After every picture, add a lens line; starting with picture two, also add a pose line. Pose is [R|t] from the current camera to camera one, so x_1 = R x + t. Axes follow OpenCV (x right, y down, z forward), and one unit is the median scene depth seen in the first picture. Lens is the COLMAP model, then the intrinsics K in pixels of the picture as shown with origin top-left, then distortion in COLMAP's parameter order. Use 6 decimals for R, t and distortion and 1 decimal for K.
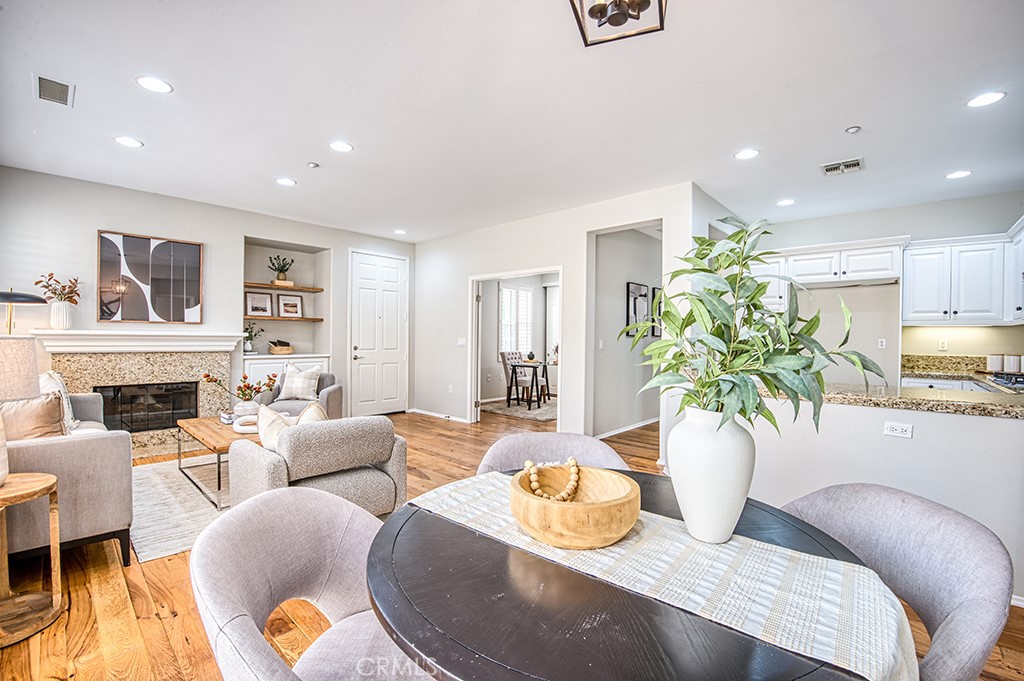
lens RADIAL K [[440.0, 0, 512.0], [0, 440.0, 340.5], [0, 0, 1]] dist [-0.000351, -0.000067]
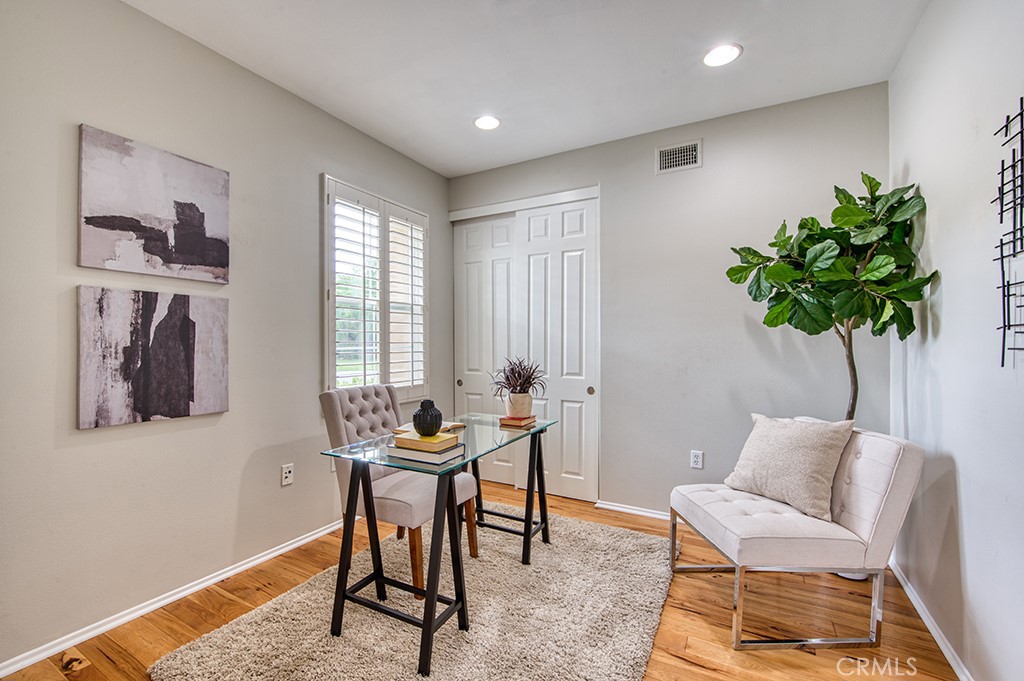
lens RADIAL K [[440.0, 0, 512.0], [0, 440.0, 340.5], [0, 0, 1]] dist [-0.000351, -0.000067]
pose [[0.969038, -0.012080, 0.246616, 0.026097], [0.013817, 0.999890, -0.005313, -0.005849], [-0.246524, 0.008556, 0.969099, 0.679738]]
